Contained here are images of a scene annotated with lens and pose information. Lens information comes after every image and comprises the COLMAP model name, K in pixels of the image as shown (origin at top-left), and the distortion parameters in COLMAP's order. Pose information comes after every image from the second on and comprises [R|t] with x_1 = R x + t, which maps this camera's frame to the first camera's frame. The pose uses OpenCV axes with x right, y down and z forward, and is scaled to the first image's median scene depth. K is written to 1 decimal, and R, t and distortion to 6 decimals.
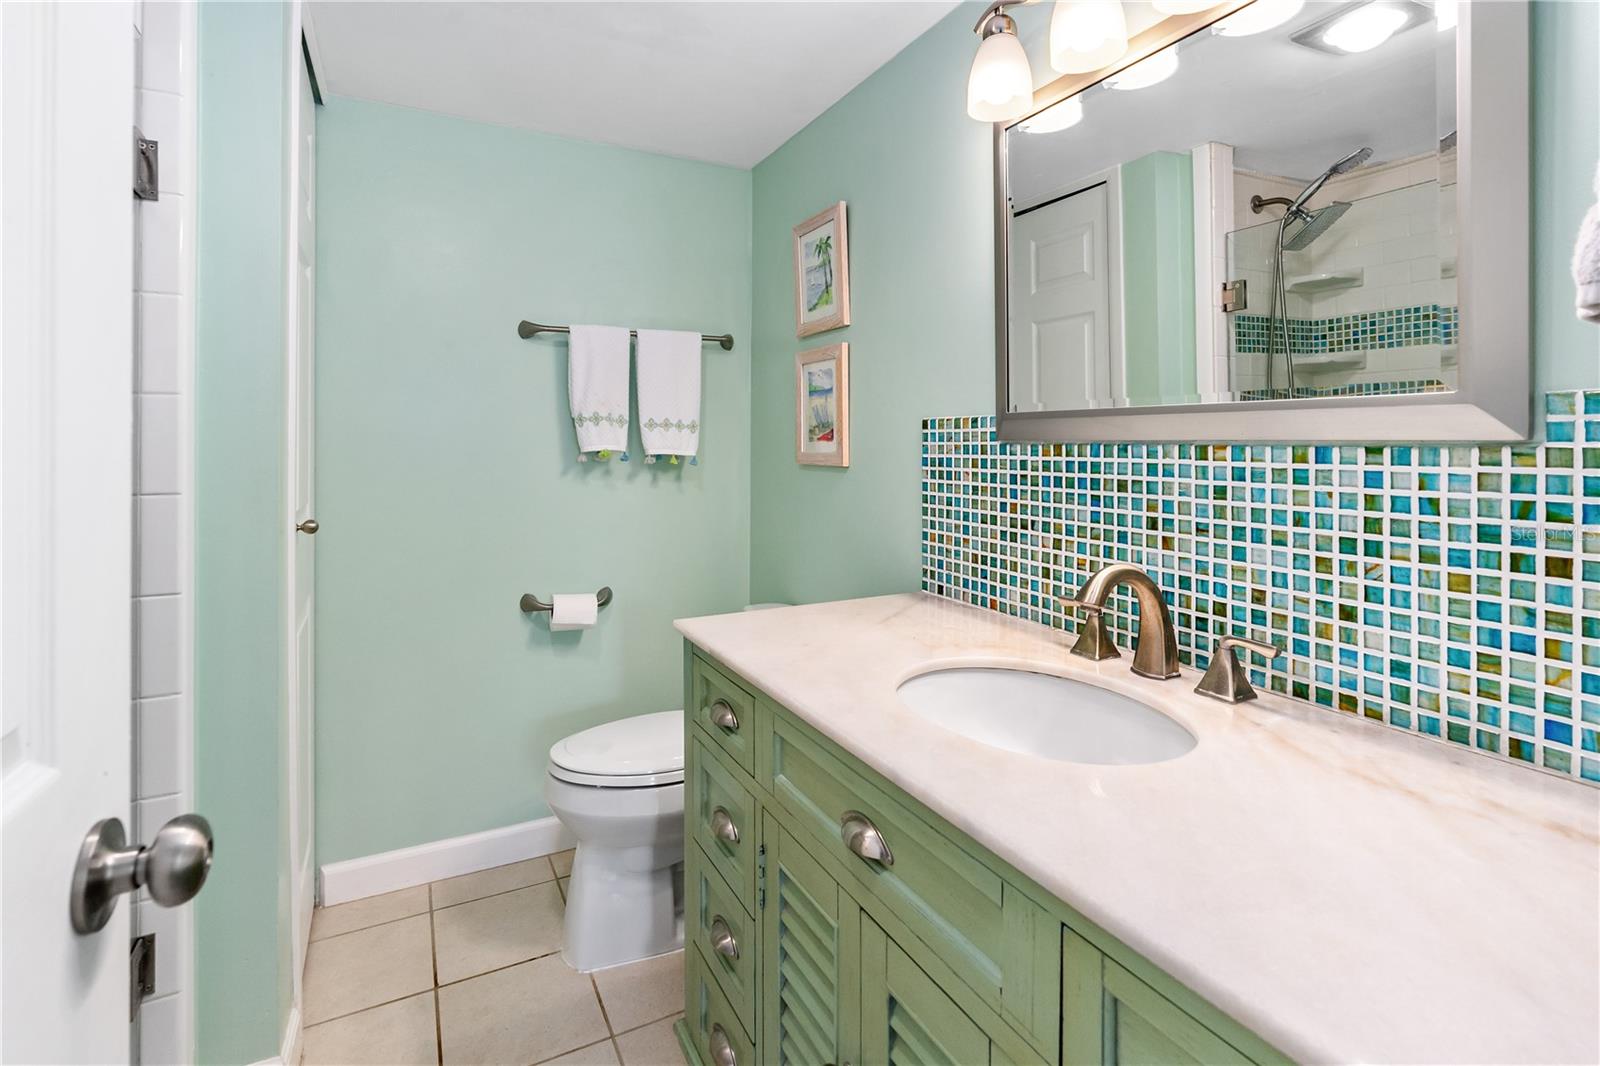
lens RADIAL K [[742.1, 0, 808.9], [0, 742.1, 437.1], [0, 0, 1]] dist [-0.013269, 0.004486]
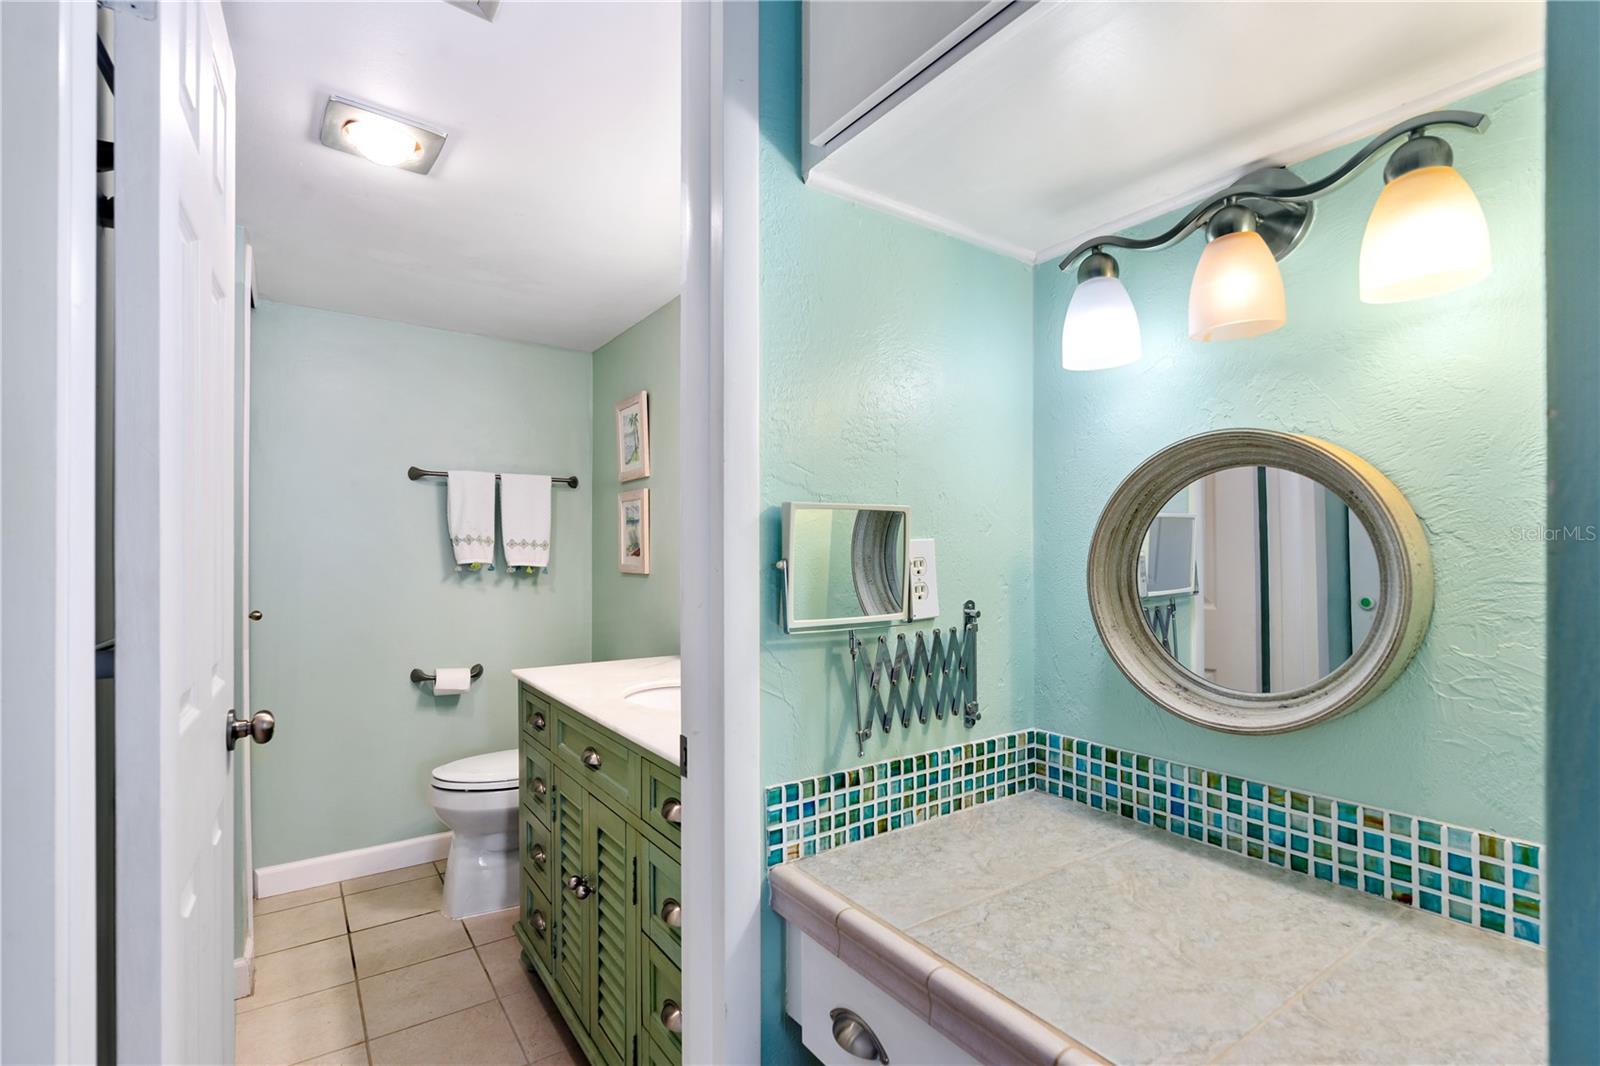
lens RADIAL K [[742.1, 0, 814.3], [0, 742.1, 554.2], [0, 0, 1]] dist [-0.013269, 0.004486]
pose [[0.992104, -0.000017, 0.125421, 0.175259], [-0.000872, 0.999975, 0.007027, -0.008113], [-0.125418, -0.007080, 0.992079, -0.436785]]
